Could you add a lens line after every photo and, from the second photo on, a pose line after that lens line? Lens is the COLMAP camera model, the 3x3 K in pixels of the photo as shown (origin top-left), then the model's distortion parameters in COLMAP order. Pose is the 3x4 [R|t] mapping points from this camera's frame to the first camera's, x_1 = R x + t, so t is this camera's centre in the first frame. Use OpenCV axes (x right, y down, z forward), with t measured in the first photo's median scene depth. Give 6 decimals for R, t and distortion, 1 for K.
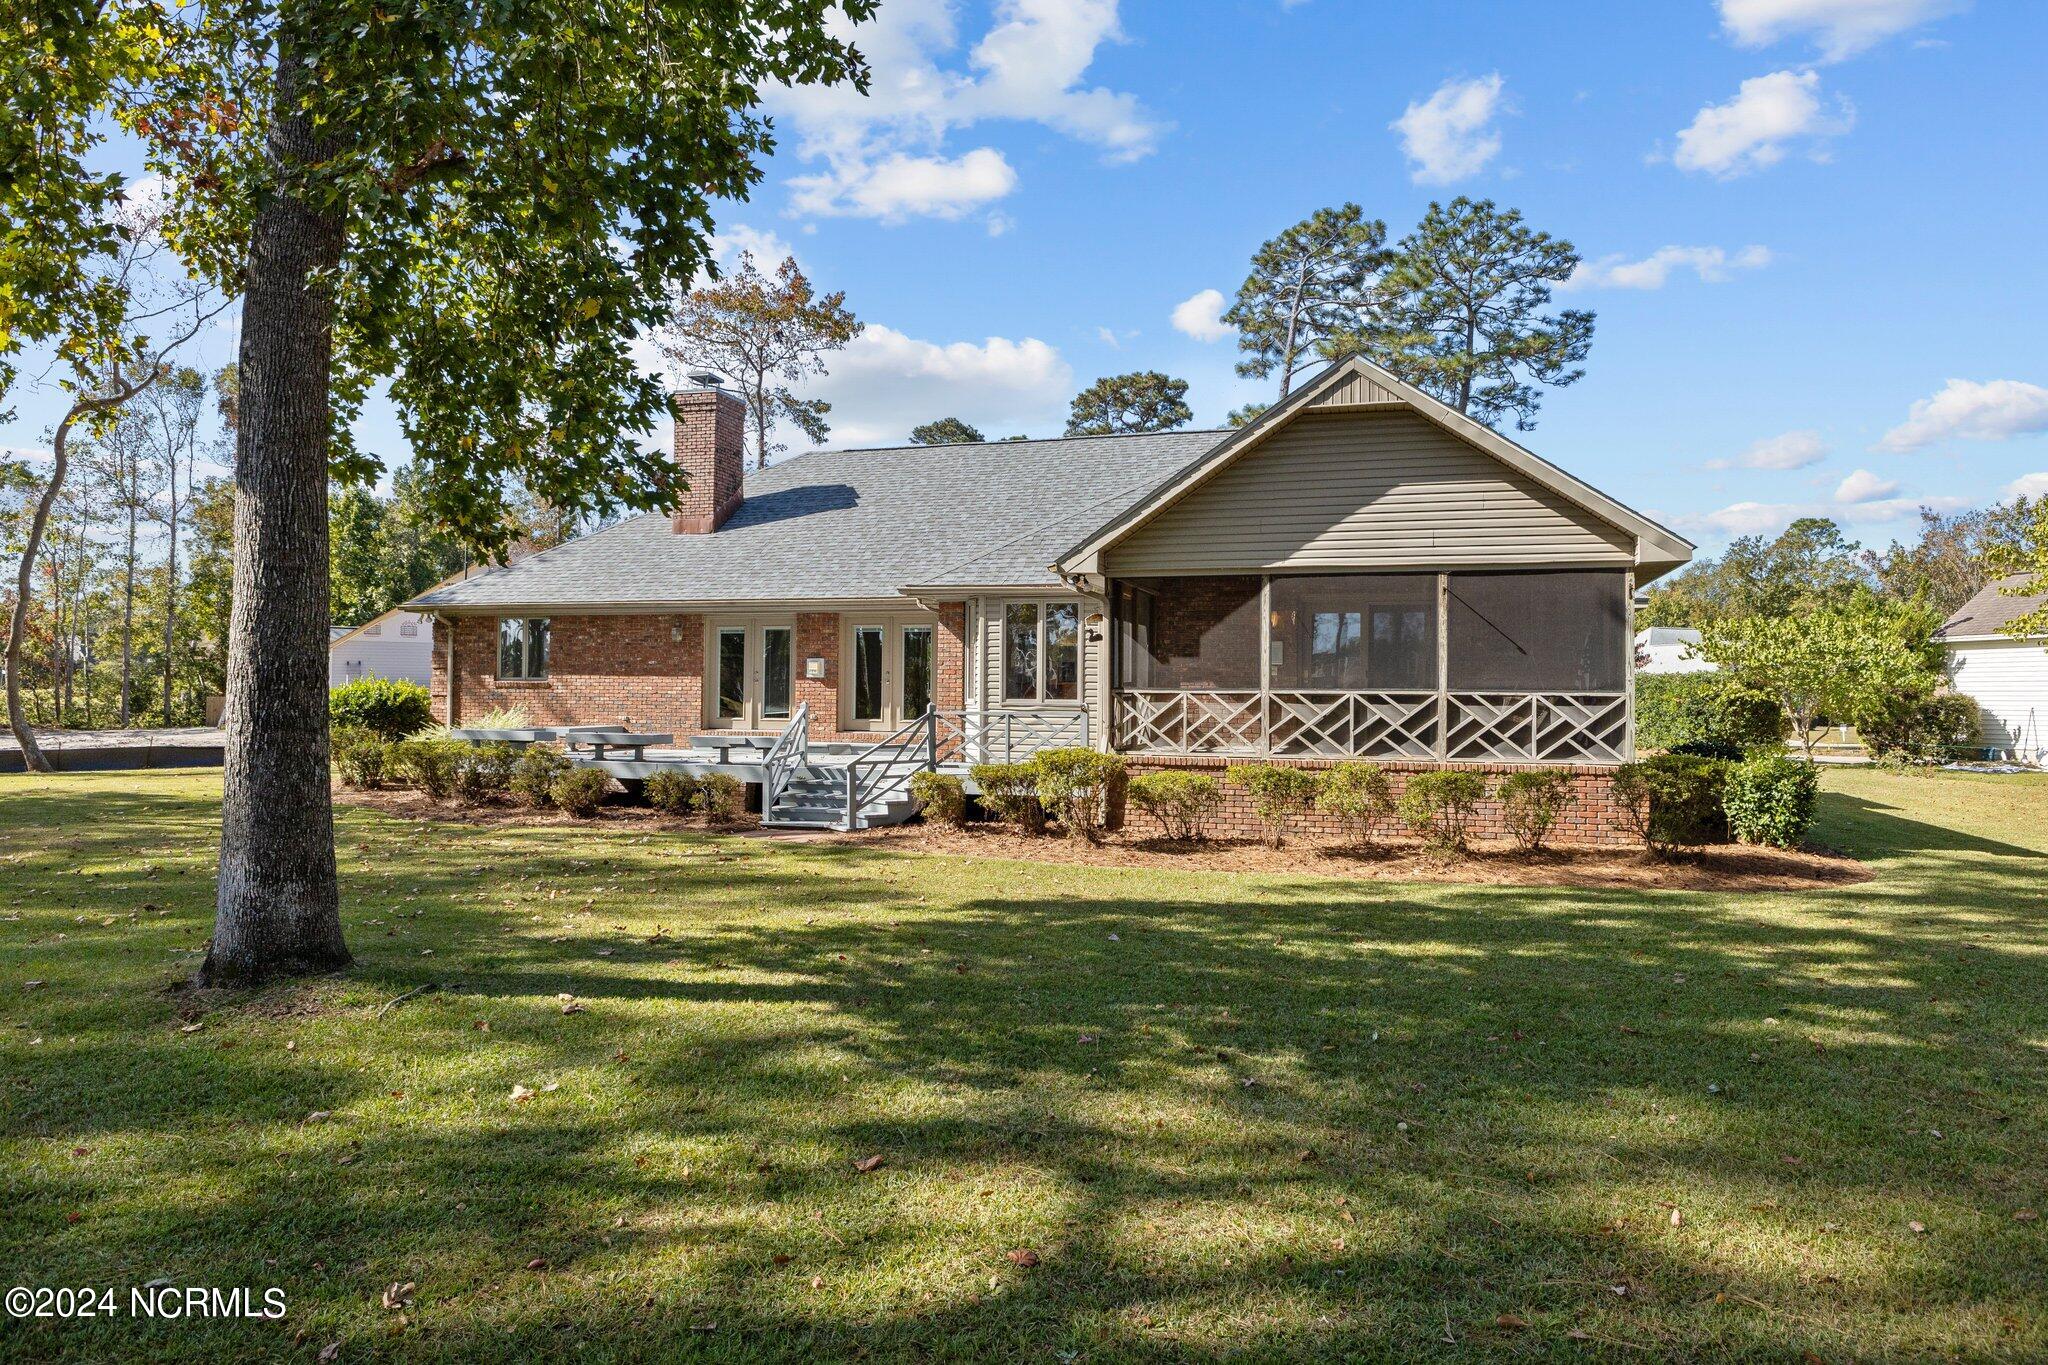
lens RADIAL K [[1267.5, 0, 1024.0], [0, 1267.5, 682.5], [0, 0, 1]] dist [-0.000527, -0.000124]
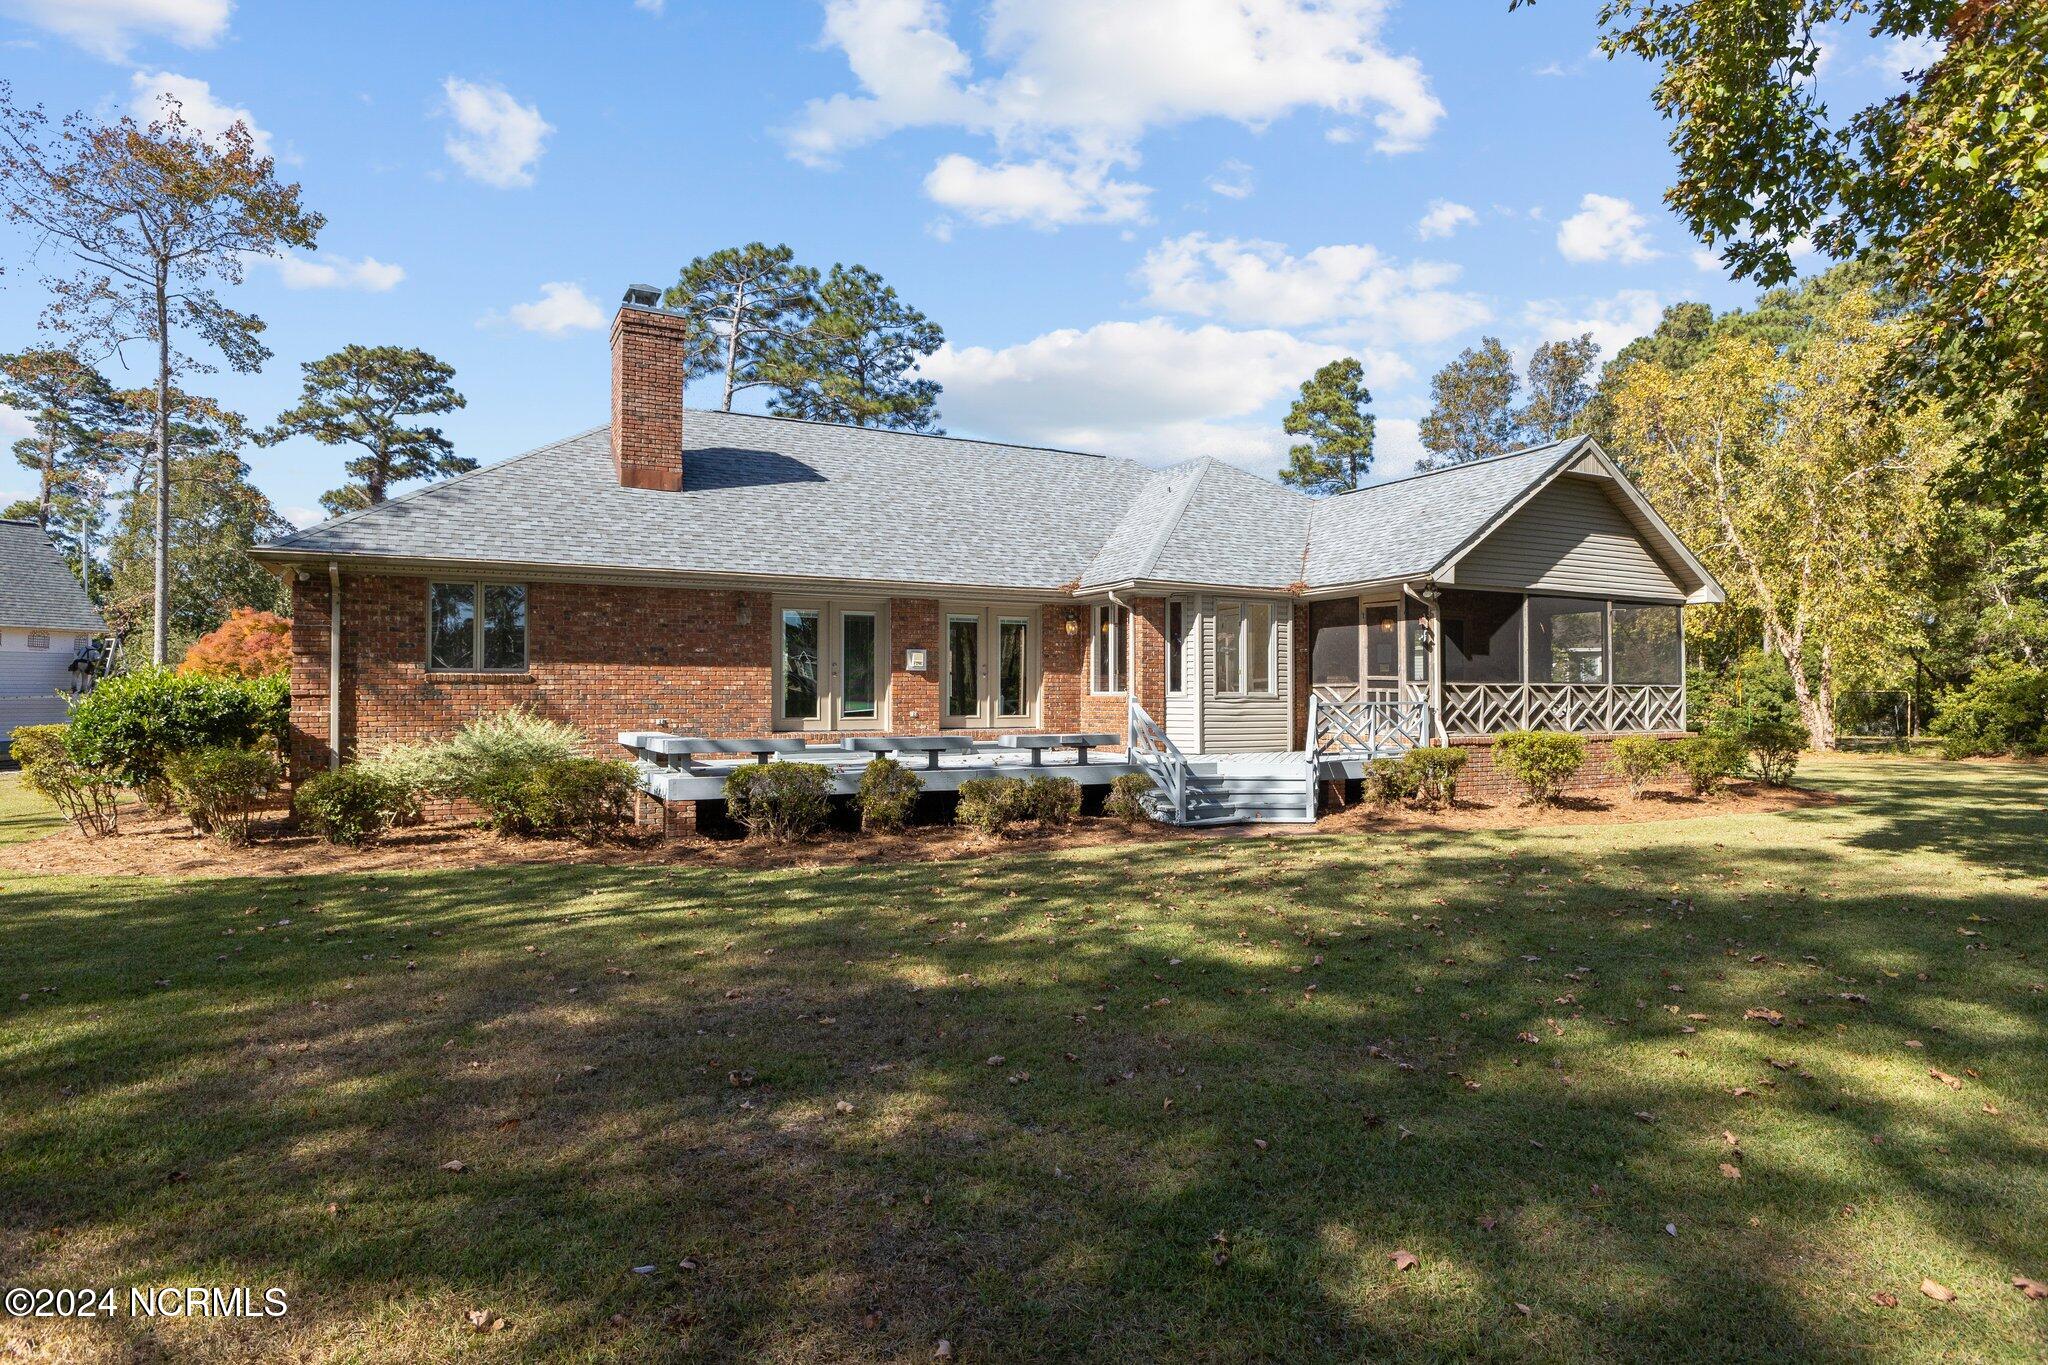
lens RADIAL K [[1135.7, 0, 1024.0], [0, 1135.7, 682.5], [0, 0, 1]] dist [-0.002520, -0.000928]
pose [[0.701712, 0.001380, 0.712460, -0.686457], [0.000202, 0.999998, -0.002135, 0.006296], [-0.712461, 0.001642, 0.701710, 0.378229]]
